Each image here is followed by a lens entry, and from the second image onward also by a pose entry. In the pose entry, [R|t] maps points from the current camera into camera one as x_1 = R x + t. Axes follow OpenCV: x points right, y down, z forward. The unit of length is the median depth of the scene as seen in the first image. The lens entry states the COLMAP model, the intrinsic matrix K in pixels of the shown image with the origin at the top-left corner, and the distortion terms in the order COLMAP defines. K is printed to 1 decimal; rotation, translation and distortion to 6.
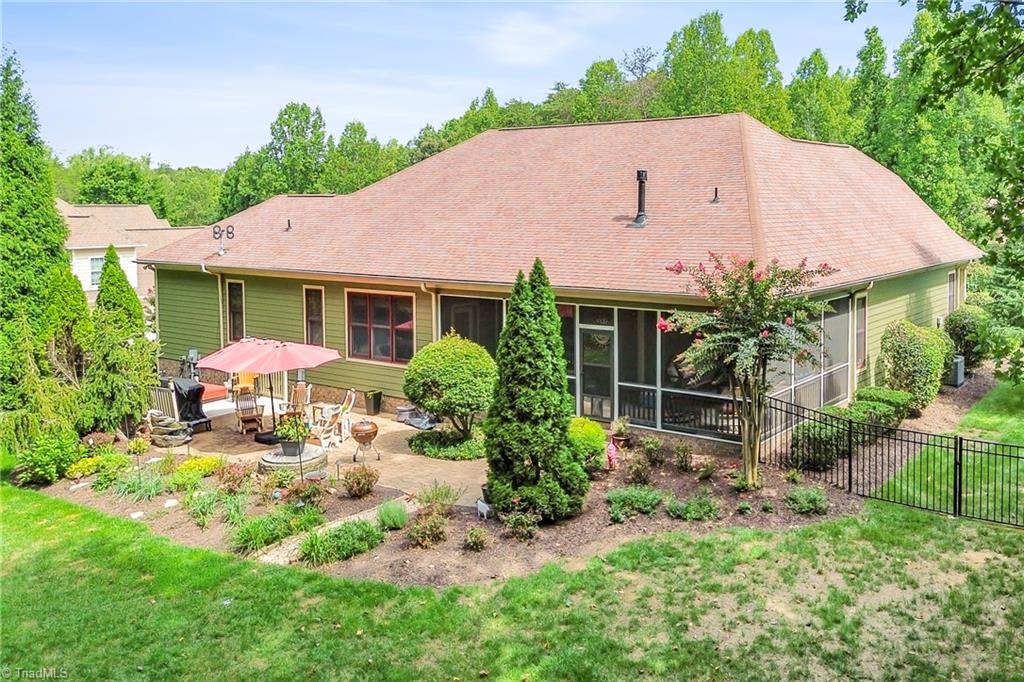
lens RADIAL K [[931.0, 0, 509.4], [0, 931.0, 339.5], [0, 0, 1]] dist [0.055595, -0.090231]
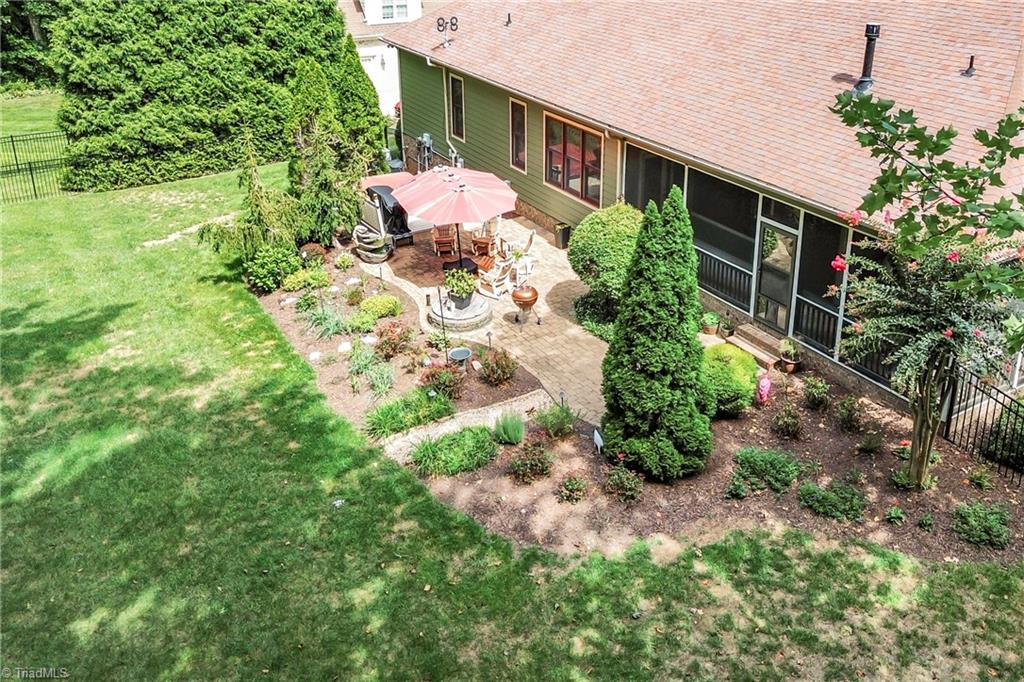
lens RADIAL K [[897.4, 0, 459.9], [0, 897.4, 286.2], [0, 0, 1]] dist [0.086497, -0.089074]
pose [[0.929613, 0.115725, -0.349895, 0.135011], [-0.017914, 0.962486, 0.270740, -0.202984], [0.368101, -0.245415, 0.896813, 0.160714]]
